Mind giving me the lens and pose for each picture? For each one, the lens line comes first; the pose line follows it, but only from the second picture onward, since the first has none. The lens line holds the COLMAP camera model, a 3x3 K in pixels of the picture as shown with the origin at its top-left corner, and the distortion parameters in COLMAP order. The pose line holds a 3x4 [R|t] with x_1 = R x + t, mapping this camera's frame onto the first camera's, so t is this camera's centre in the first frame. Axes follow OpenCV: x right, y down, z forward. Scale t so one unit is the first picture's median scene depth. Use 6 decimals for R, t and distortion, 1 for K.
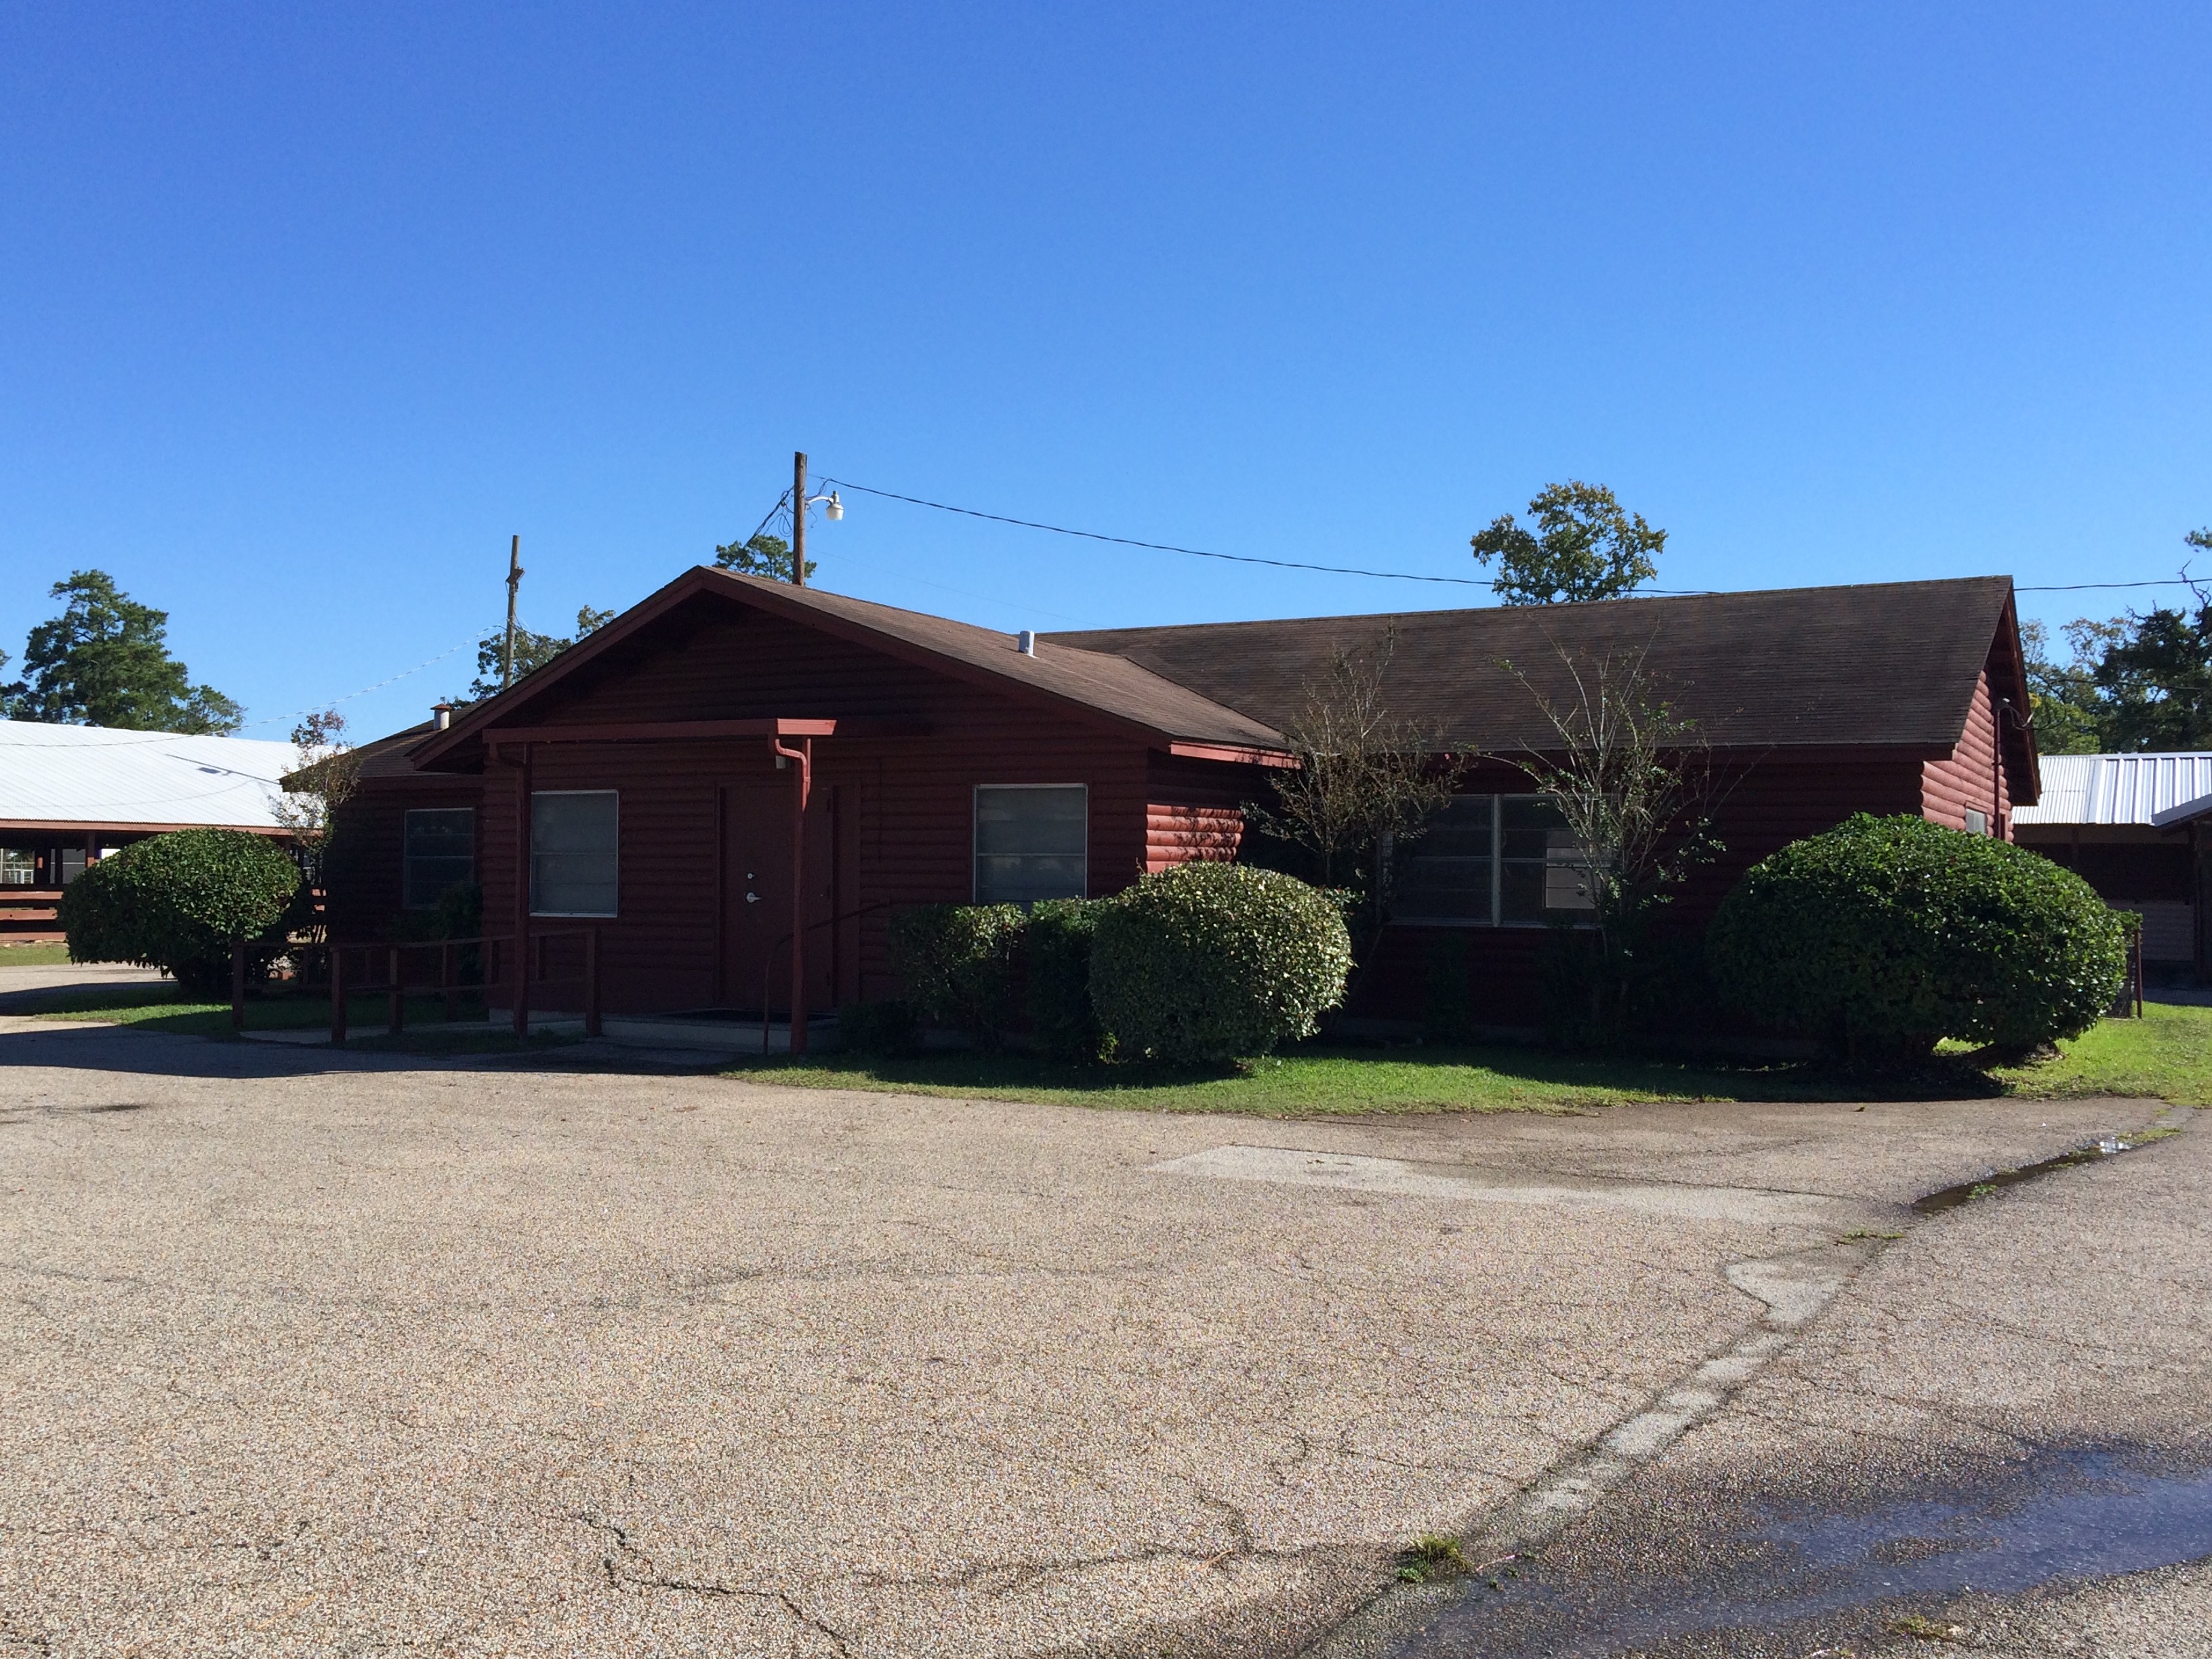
lens RADIAL K [[2055.0, 0, 1106.1], [0, 2055.0, 831.8], [0, 0, 1]] dist [0.006292, 0.000000]
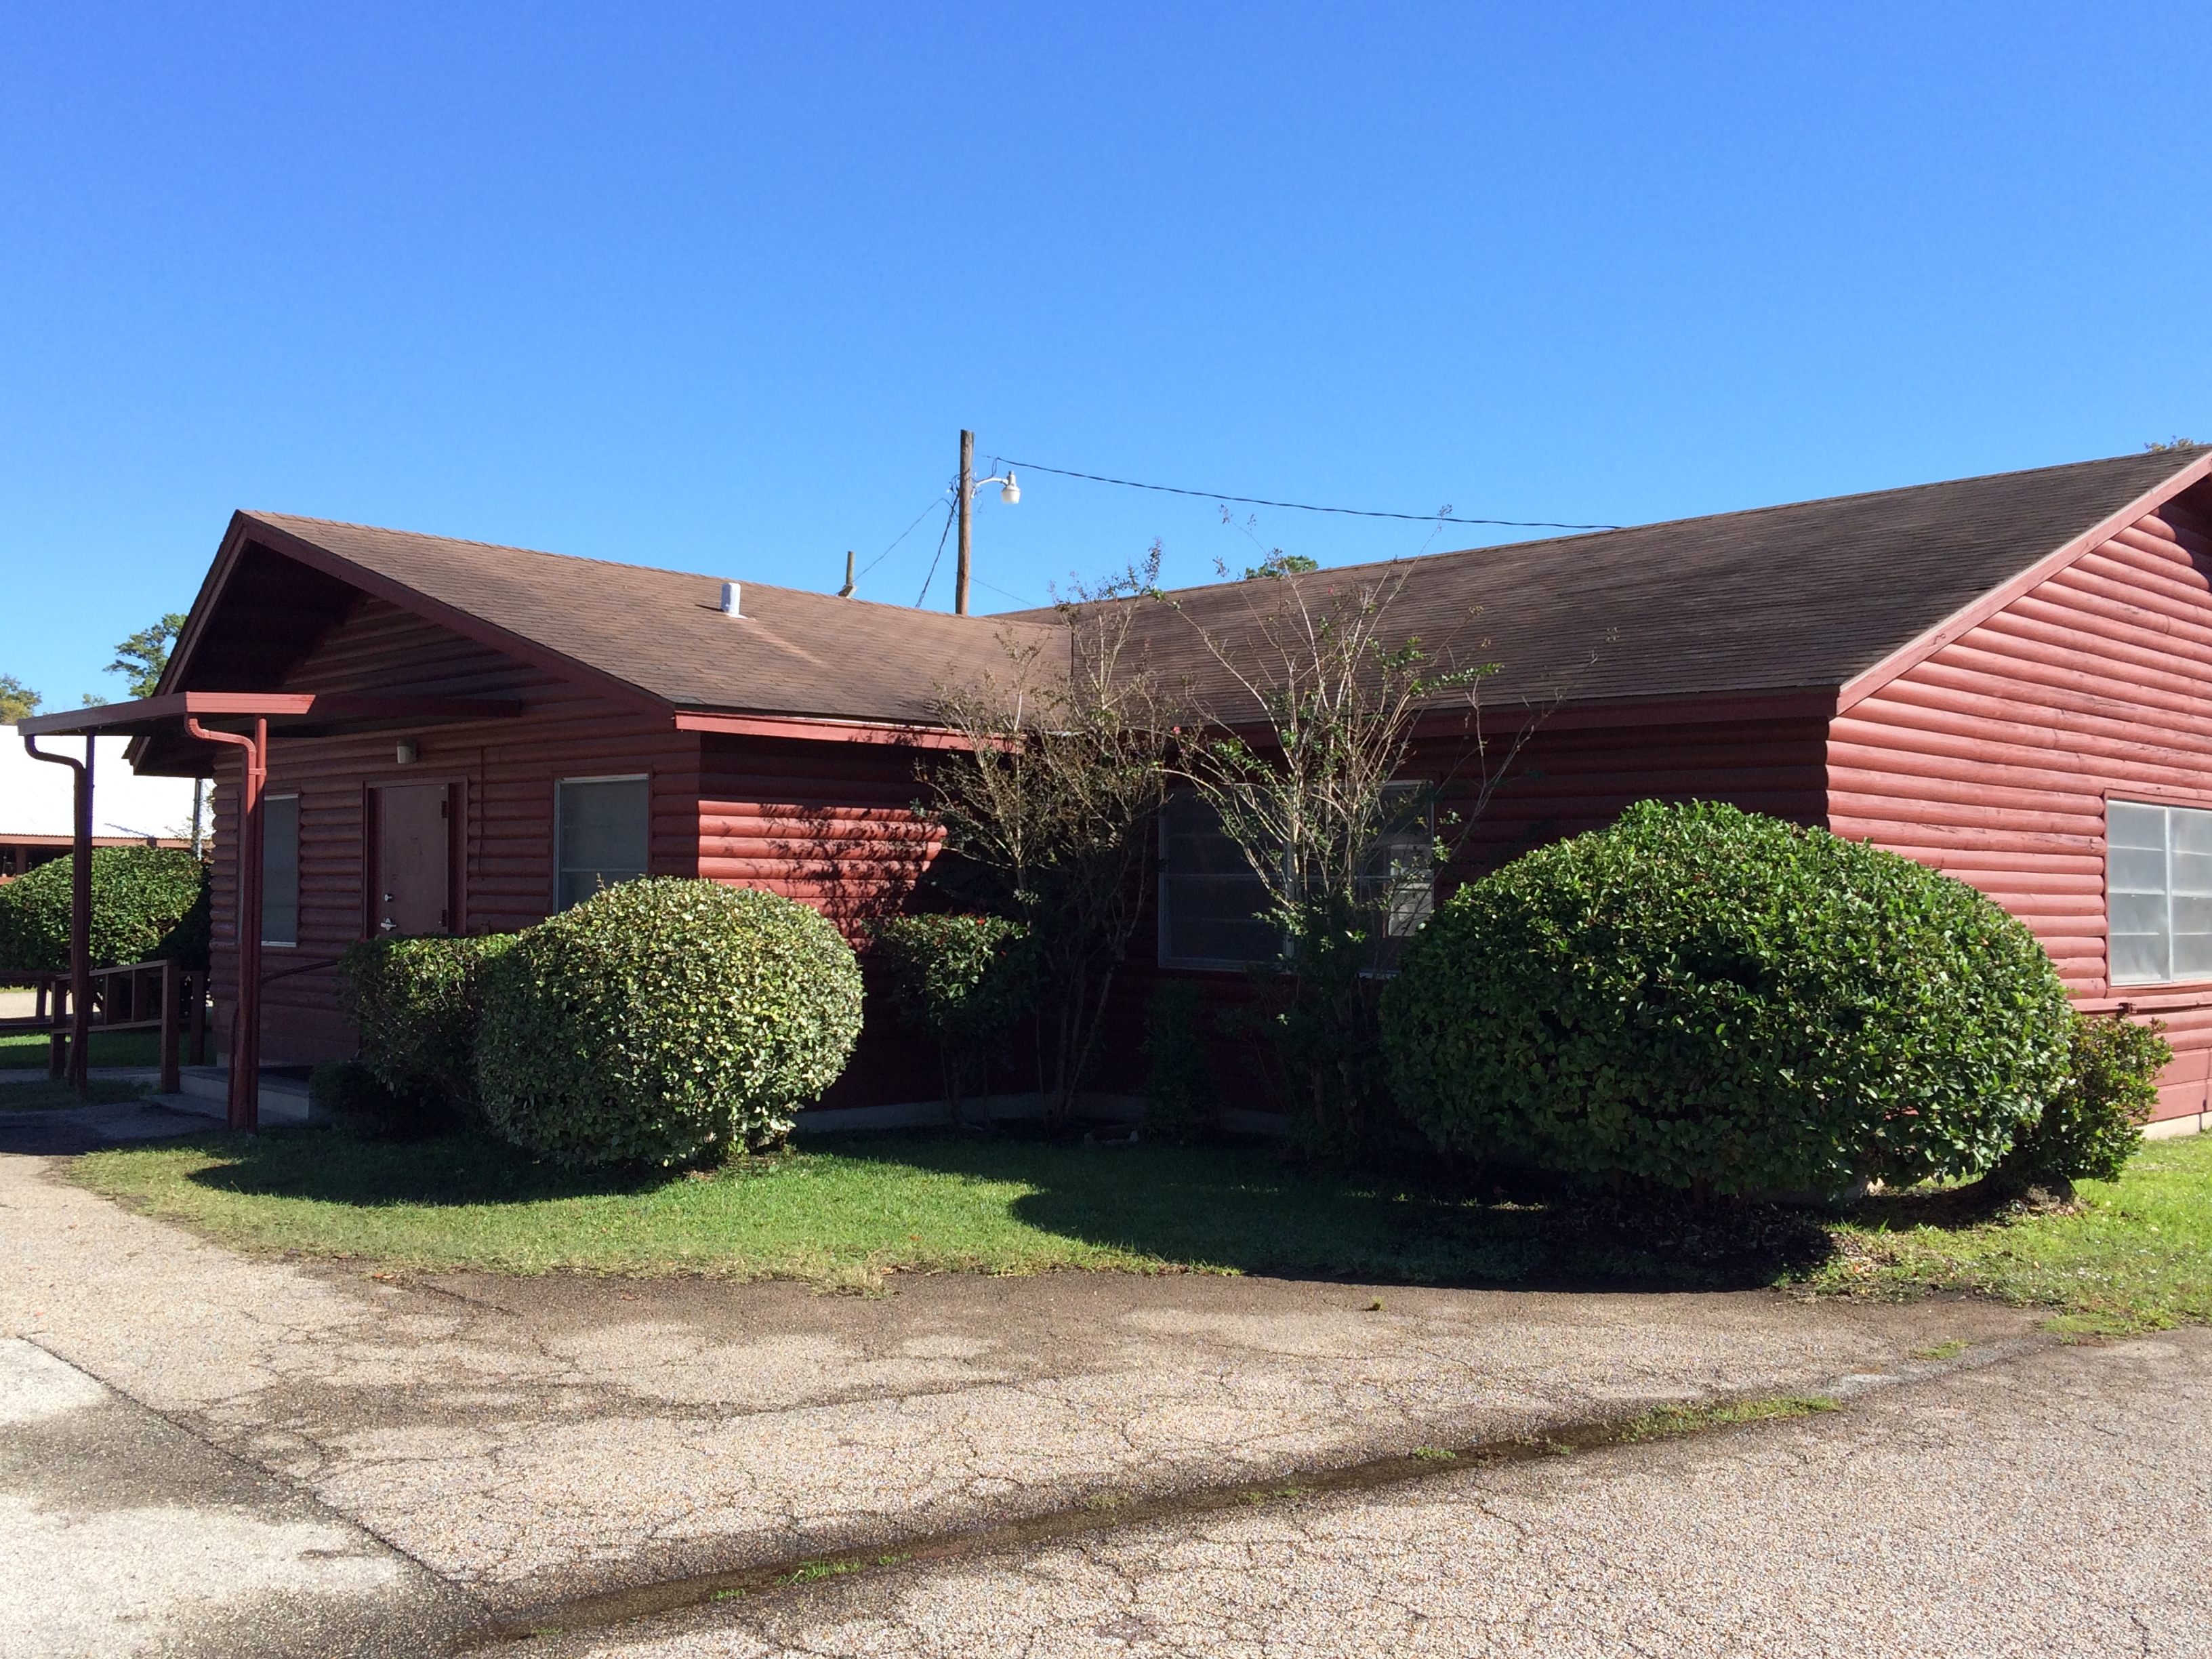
lens RADIAL K [[2055.0, 0, 1122.5], [0, 2055.0, 839.4], [0, 0, 1]] dist [0.006292, 0.000000]
pose [[0.949432, -0.004563, -0.313941, 0.407927], [0.000823, 0.999927, -0.012045, 0.009642], [0.313973, 0.011177, 0.949366, 0.363853]]
